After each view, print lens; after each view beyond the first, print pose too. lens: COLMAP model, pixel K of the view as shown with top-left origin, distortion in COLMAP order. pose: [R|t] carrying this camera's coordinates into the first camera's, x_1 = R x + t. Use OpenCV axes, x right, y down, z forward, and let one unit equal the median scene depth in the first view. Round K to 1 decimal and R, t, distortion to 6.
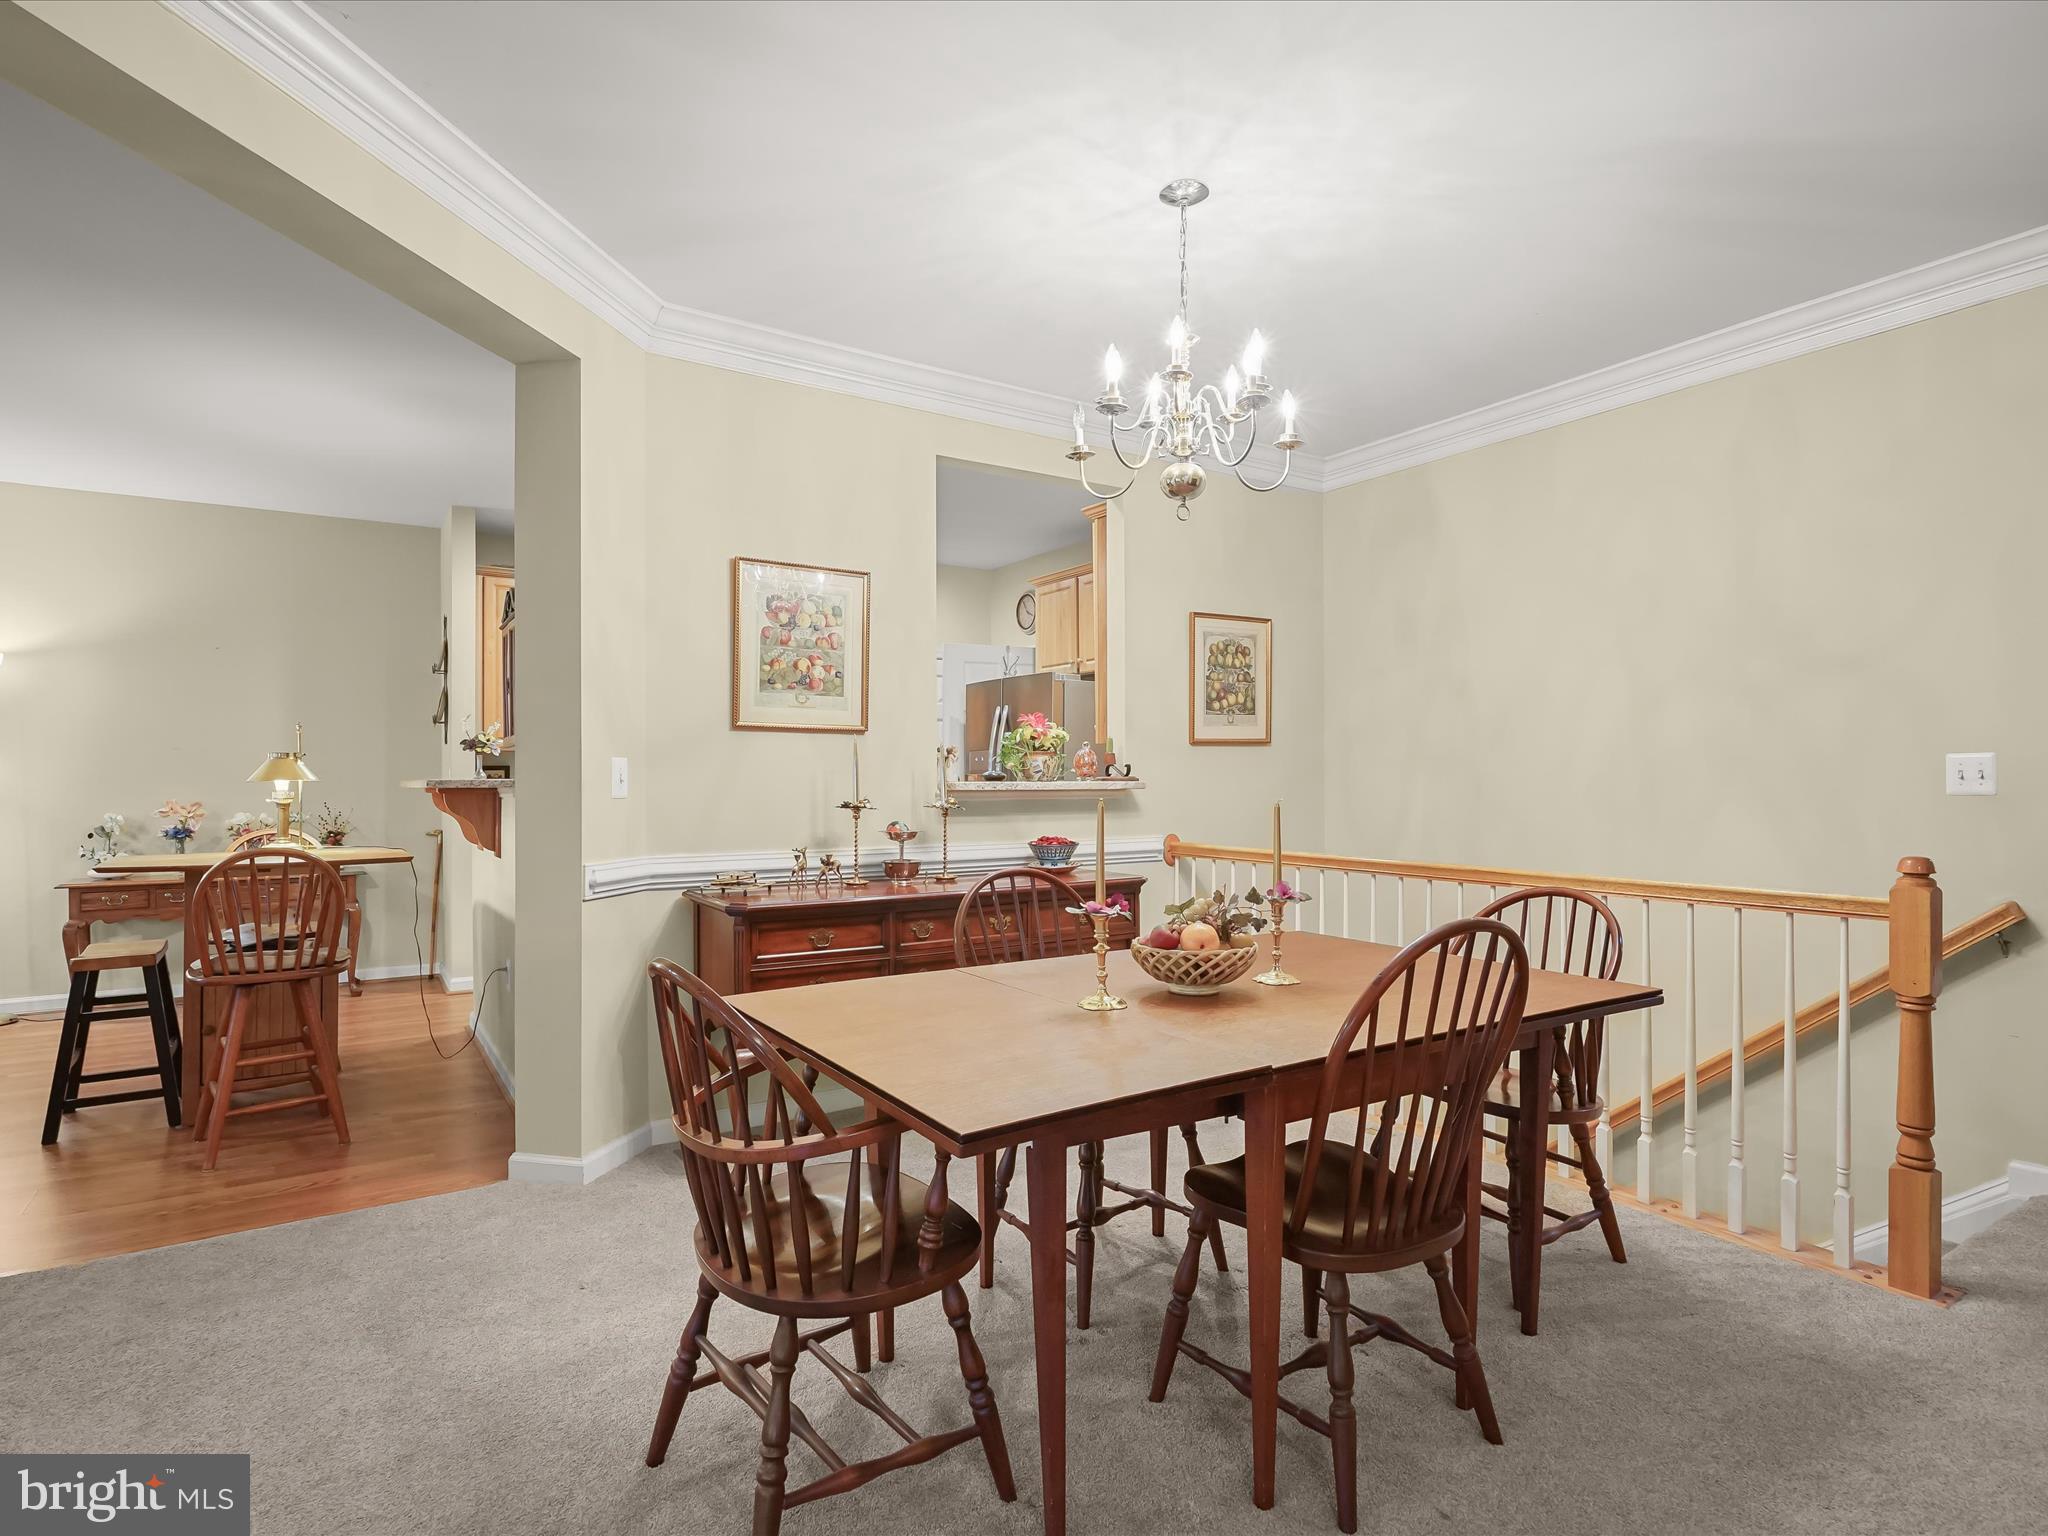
lens RADIAL K [[1078.8, 0, 1026.2], [0, 1078.8, 781.5], [0, 0, 1]] dist [-0.000882, 0.001009]
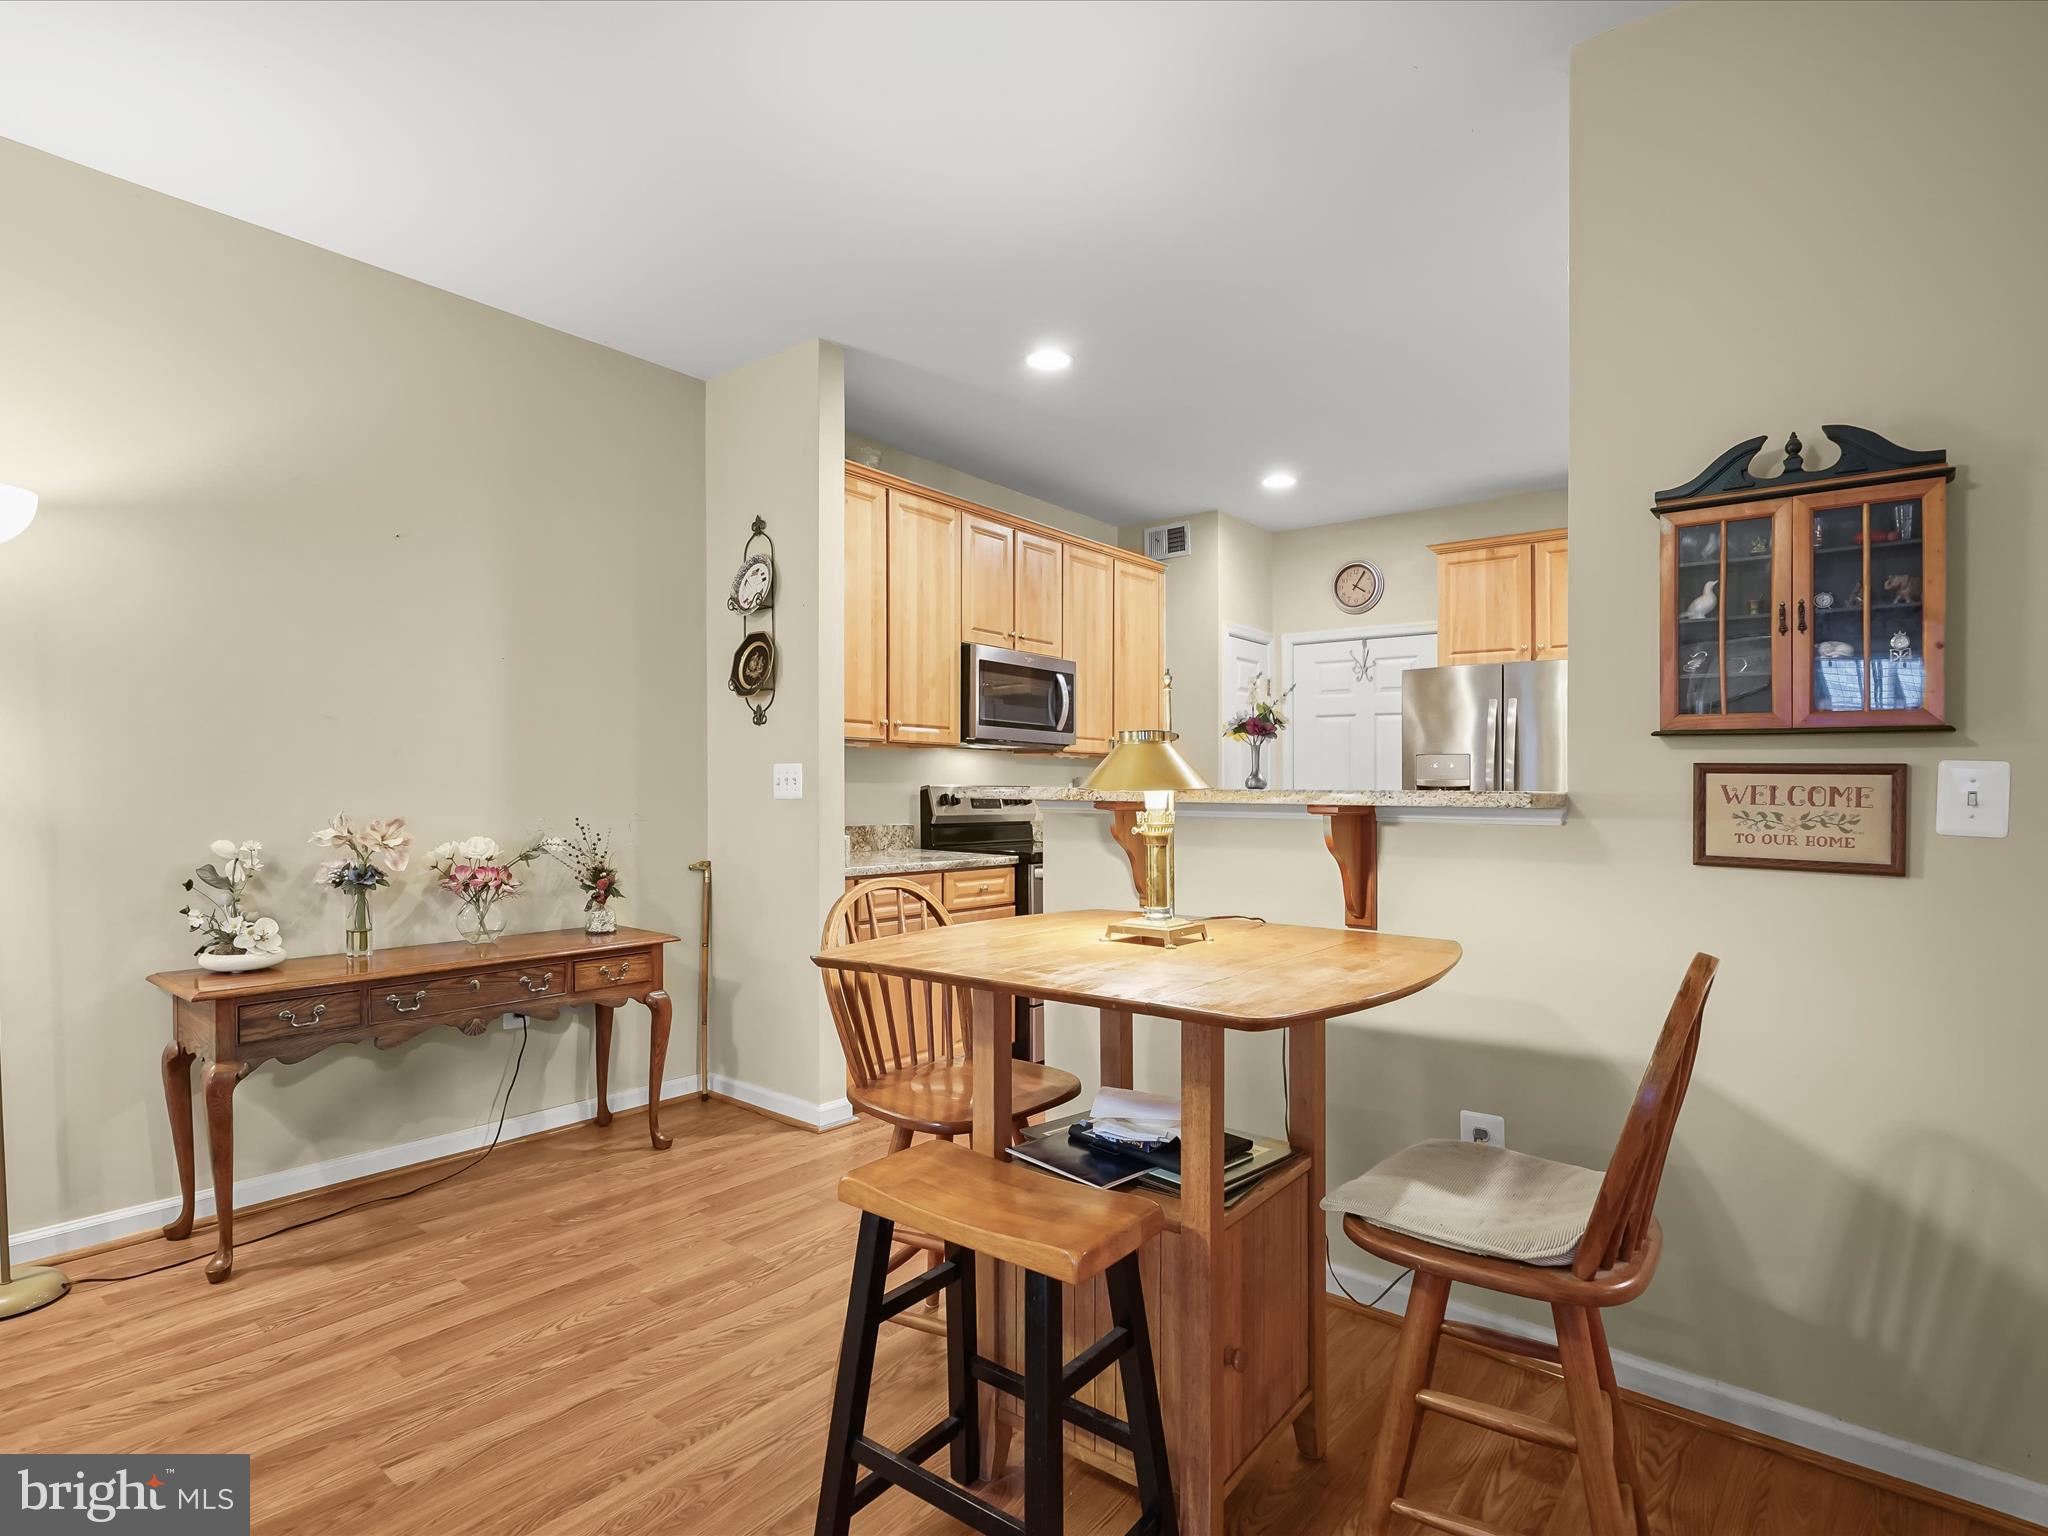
lens RADIAL K [[1060.6, 0, 1014.6], [0, 1060.6, 778.7], [0, 0, 1]] dist [-0.025934, 0.000148]
pose [[0.946165, 0.013300, 0.323412, -0.646636], [-0.010216, 0.999885, -0.011232, 0.002571], [-0.323524, 0.007323, 0.946192, 0.410086]]
